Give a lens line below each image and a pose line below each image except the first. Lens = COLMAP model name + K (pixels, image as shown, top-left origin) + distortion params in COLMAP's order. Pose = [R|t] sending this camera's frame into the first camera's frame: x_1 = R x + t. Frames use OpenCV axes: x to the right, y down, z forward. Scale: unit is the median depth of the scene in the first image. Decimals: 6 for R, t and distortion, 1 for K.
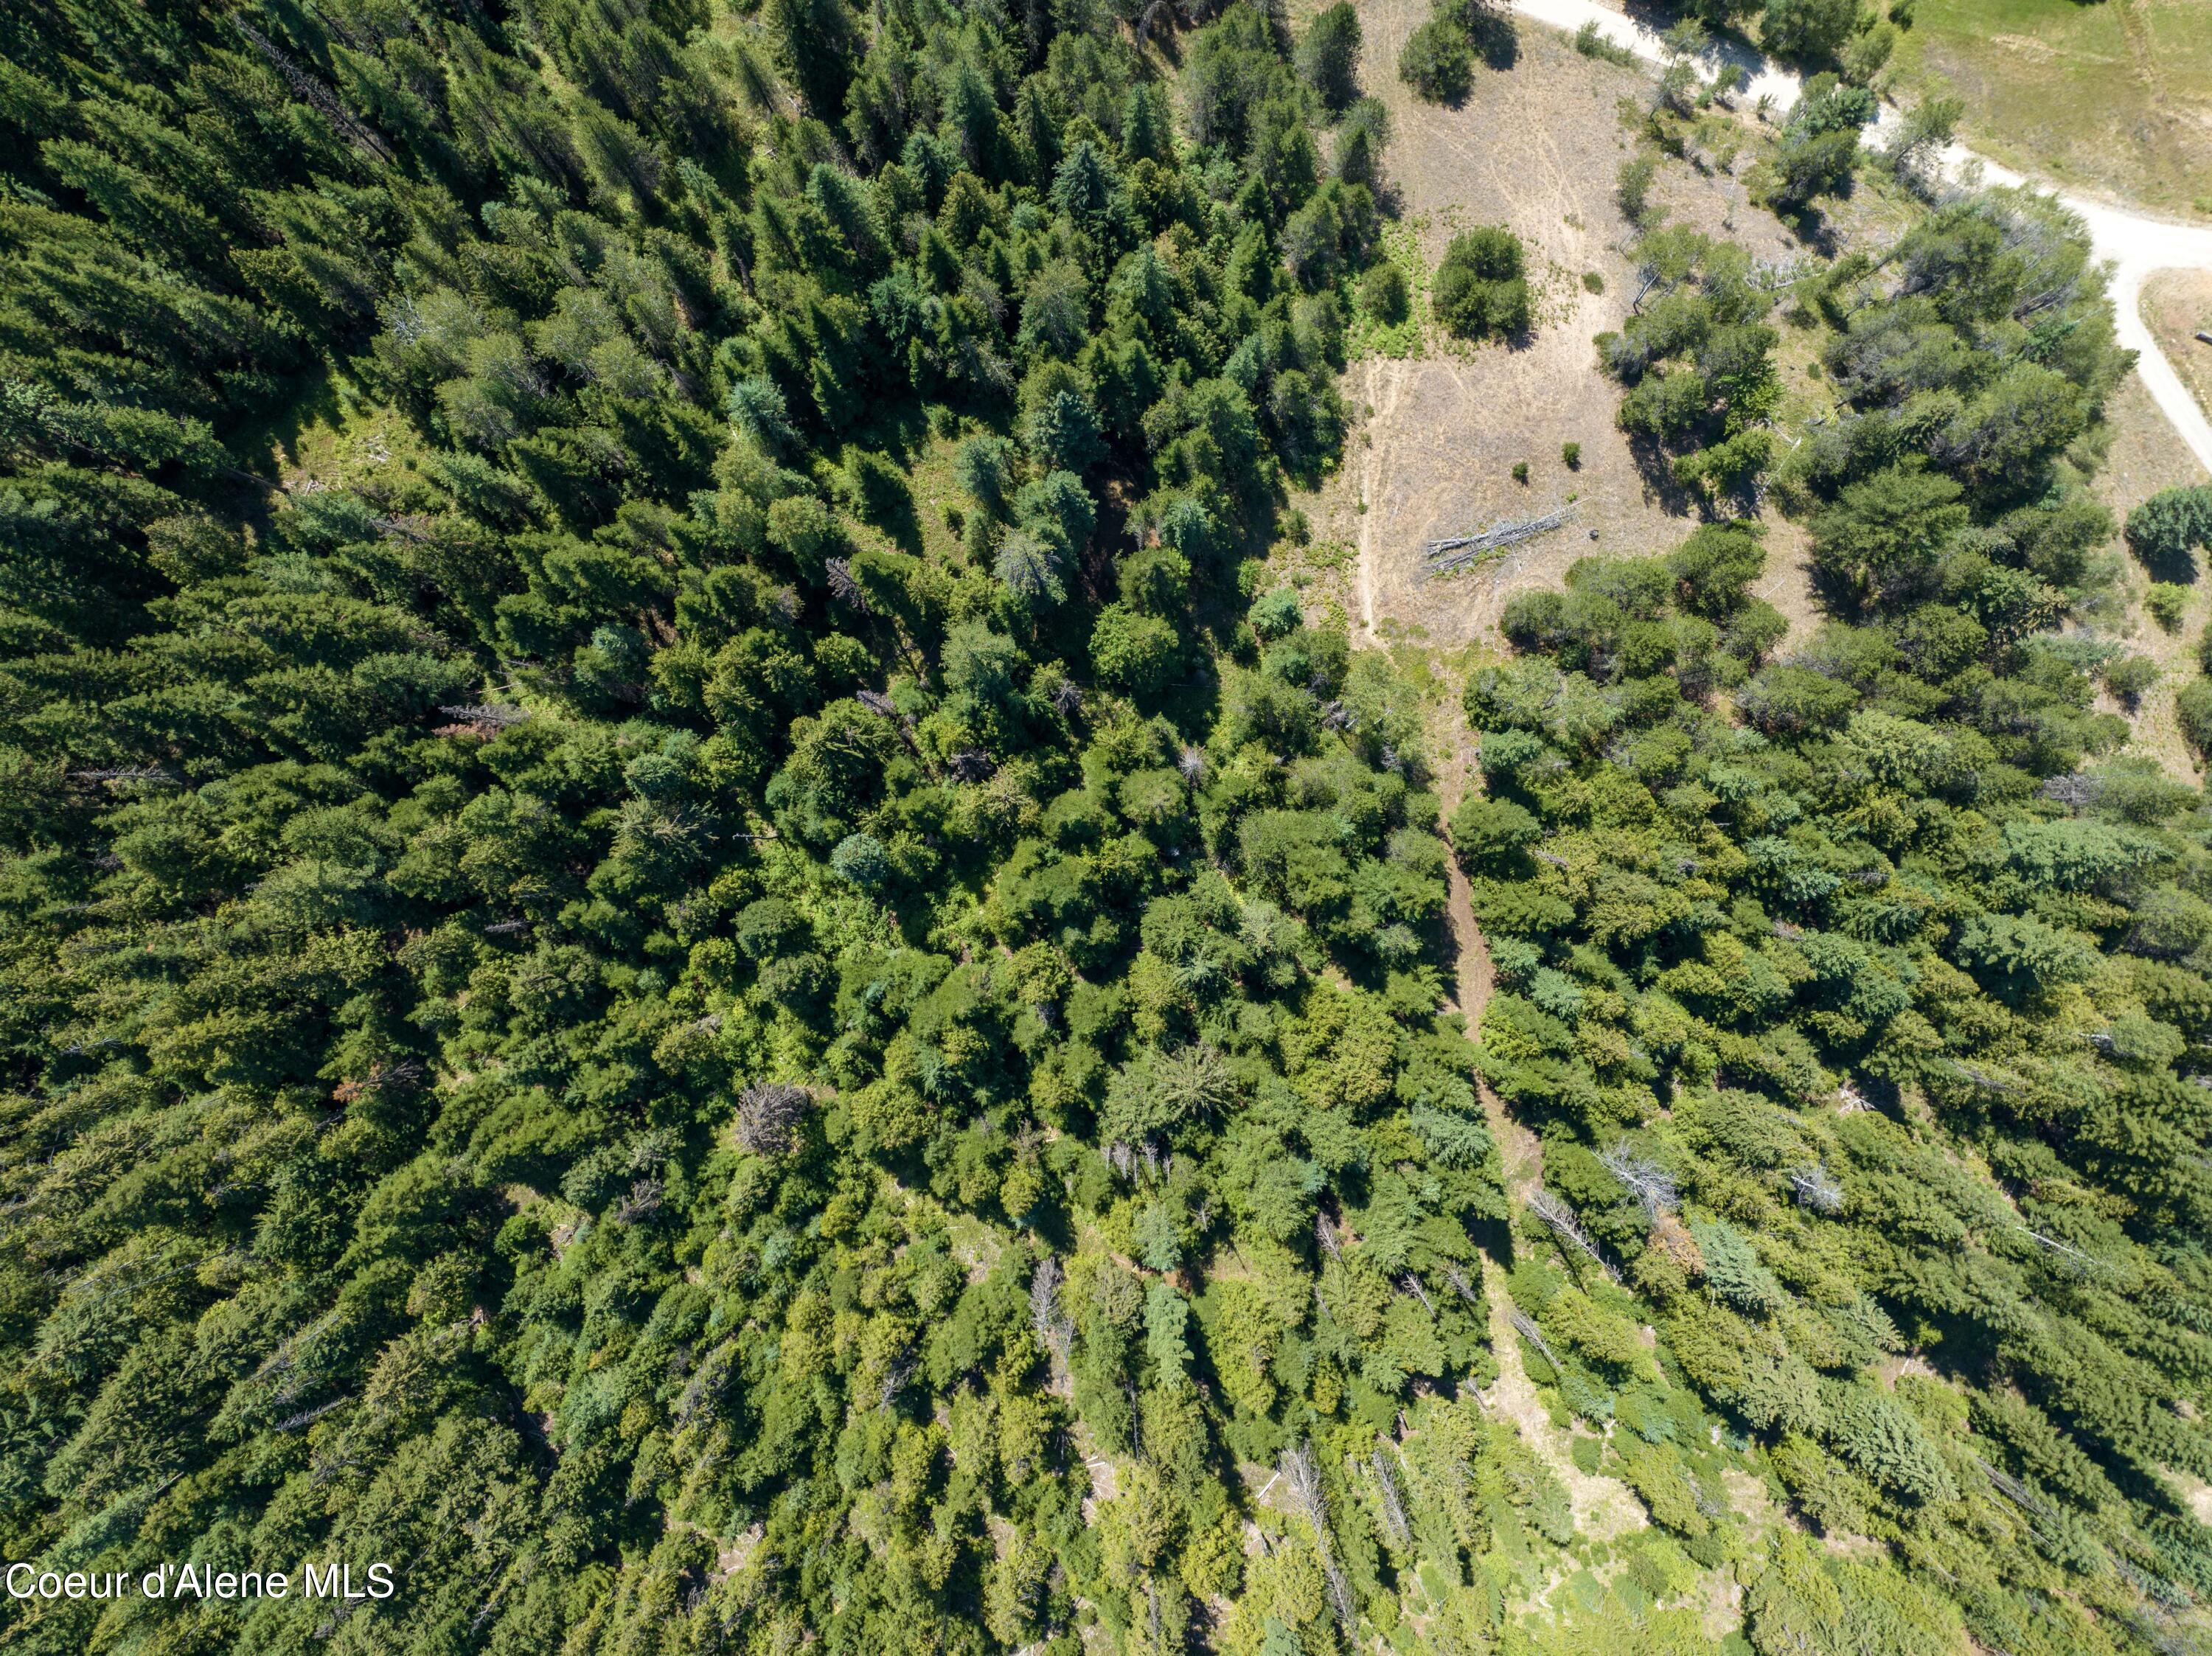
lens RADIAL K [[1555.7, 0, 1106.0], [0, 1555.7, 828.0], [0, 0, 1]] dist [-0.000714, -0.000175]
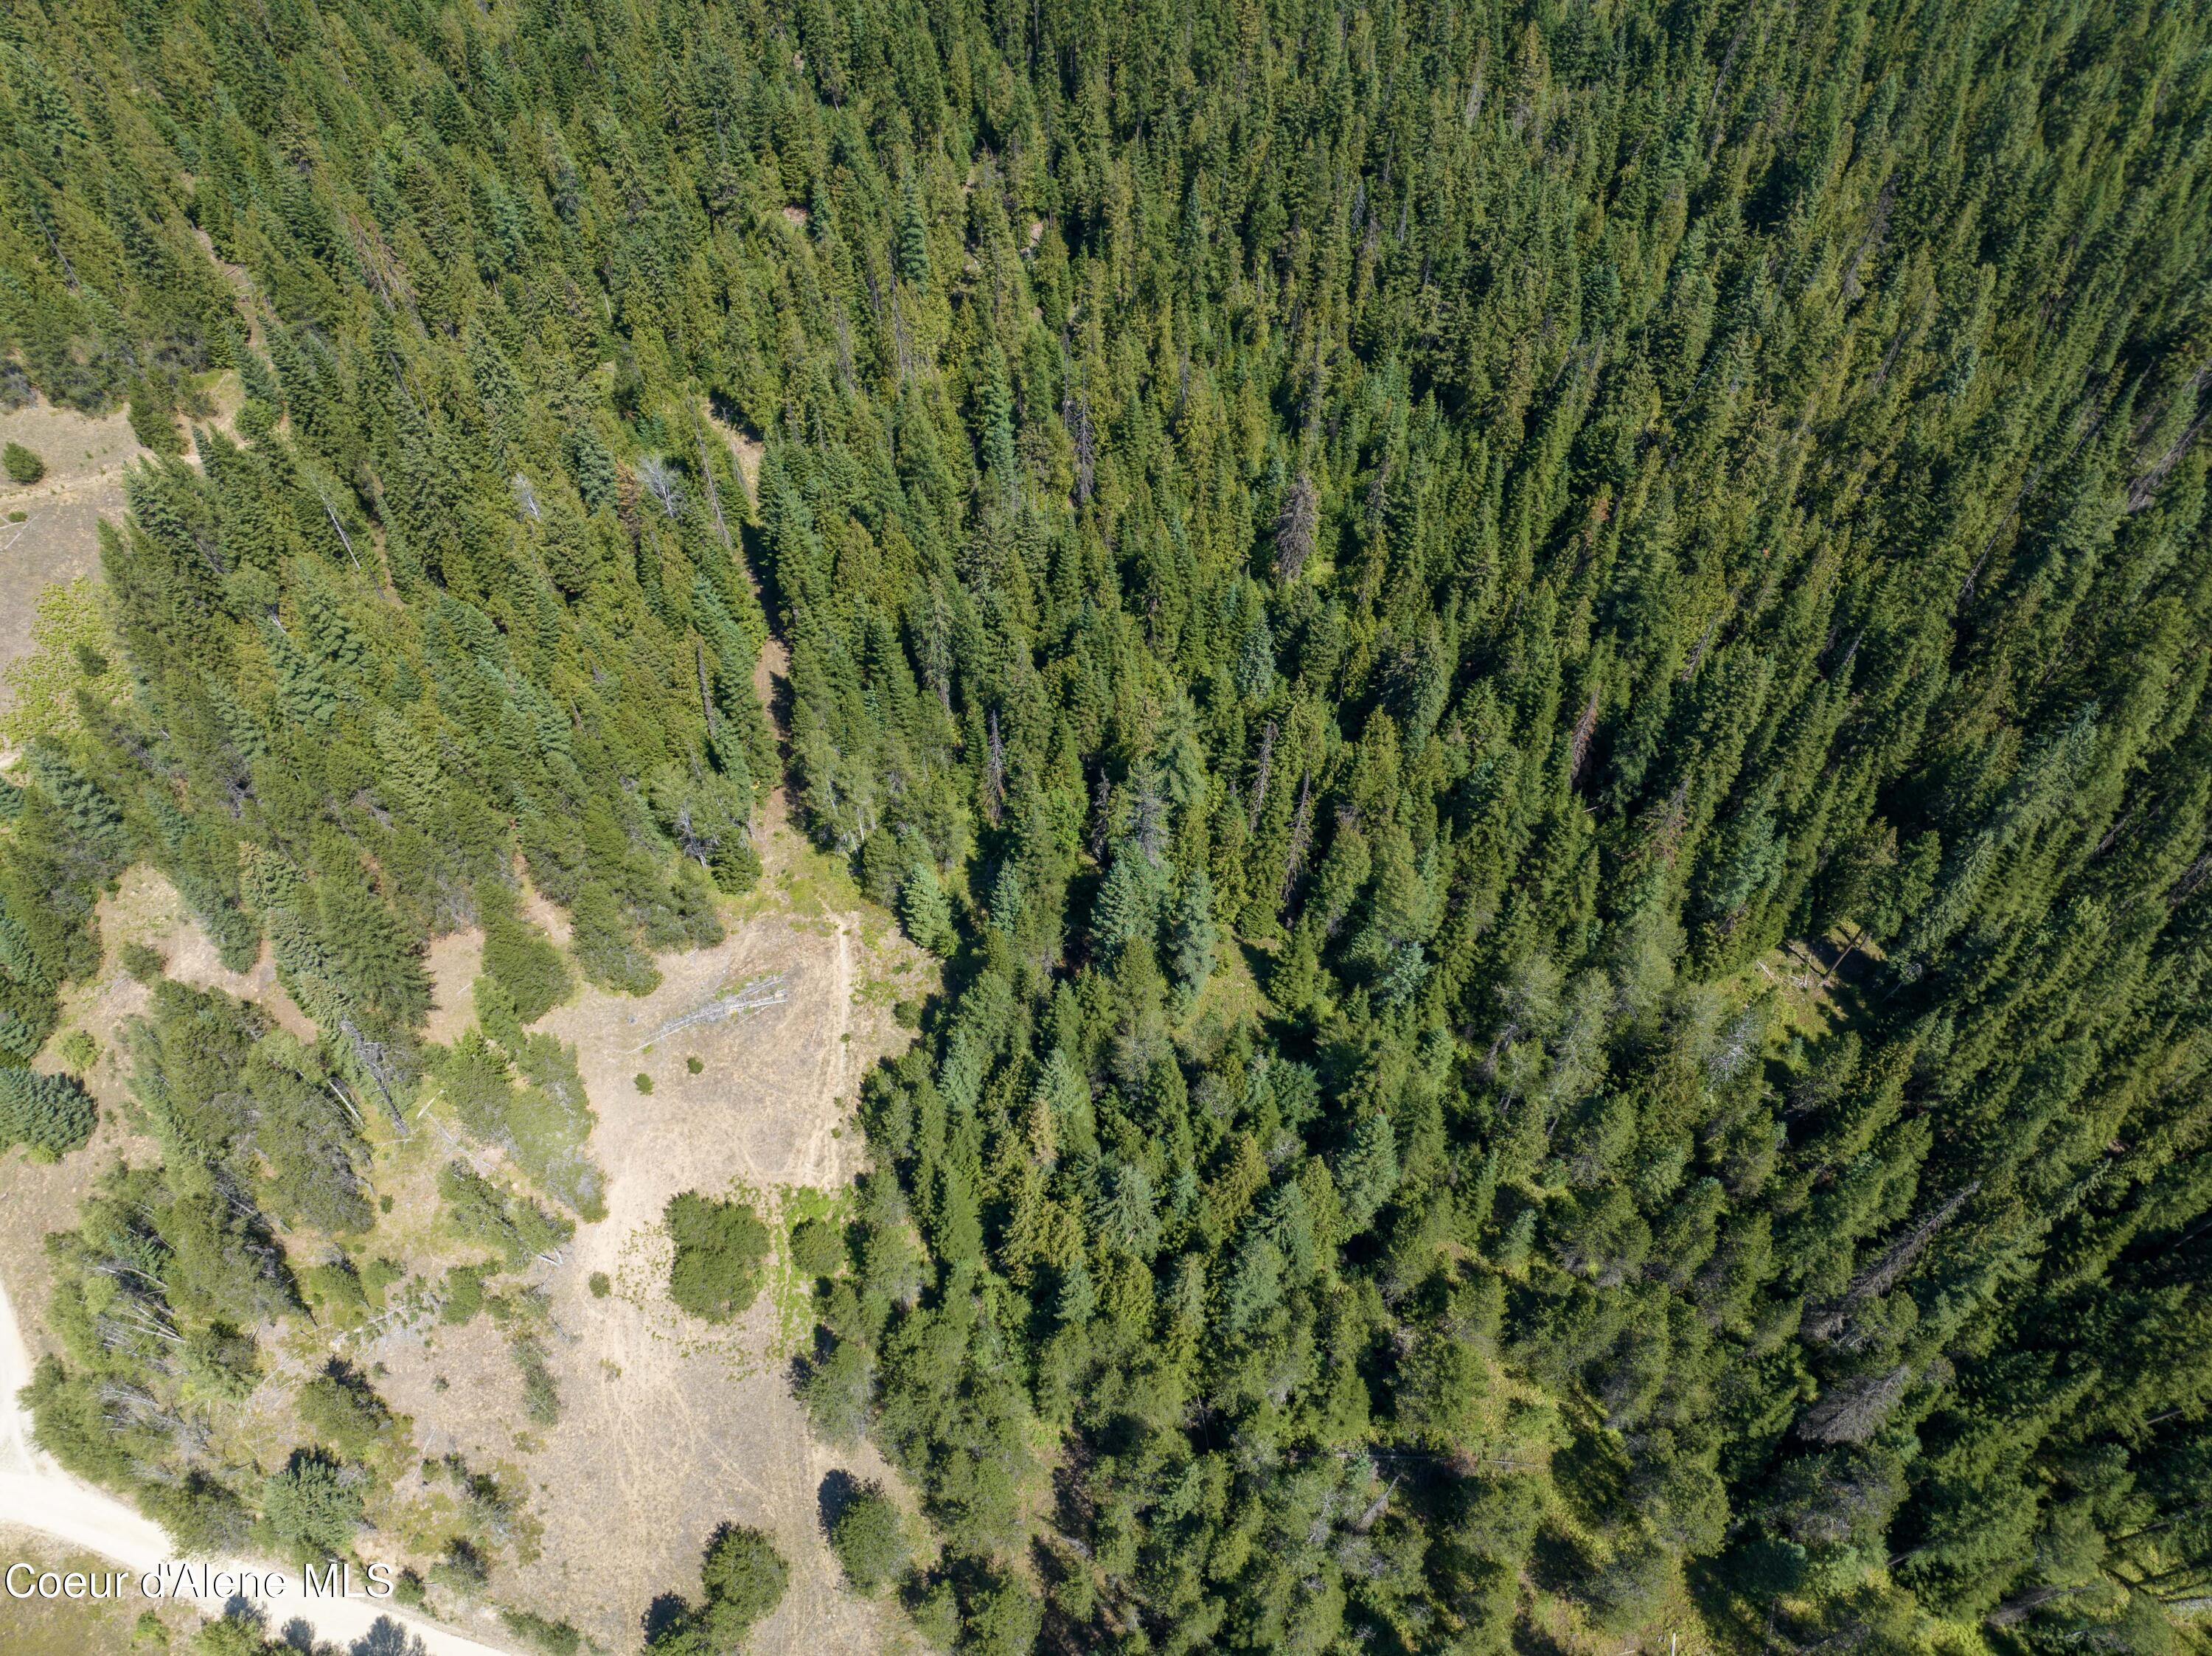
lens RADIAL K [[1555.7, 0, 1106.0], [0, 1555.7, 828.0], [0, 0, 1]] dist [-0.000714, -0.000175]
pose [[-0.996754, 0.052338, -0.061171, 0.043791], [-0.077978, -0.816564, 0.571964, -0.712290], [-0.020014, 0.574877, 0.817995, 0.036392]]
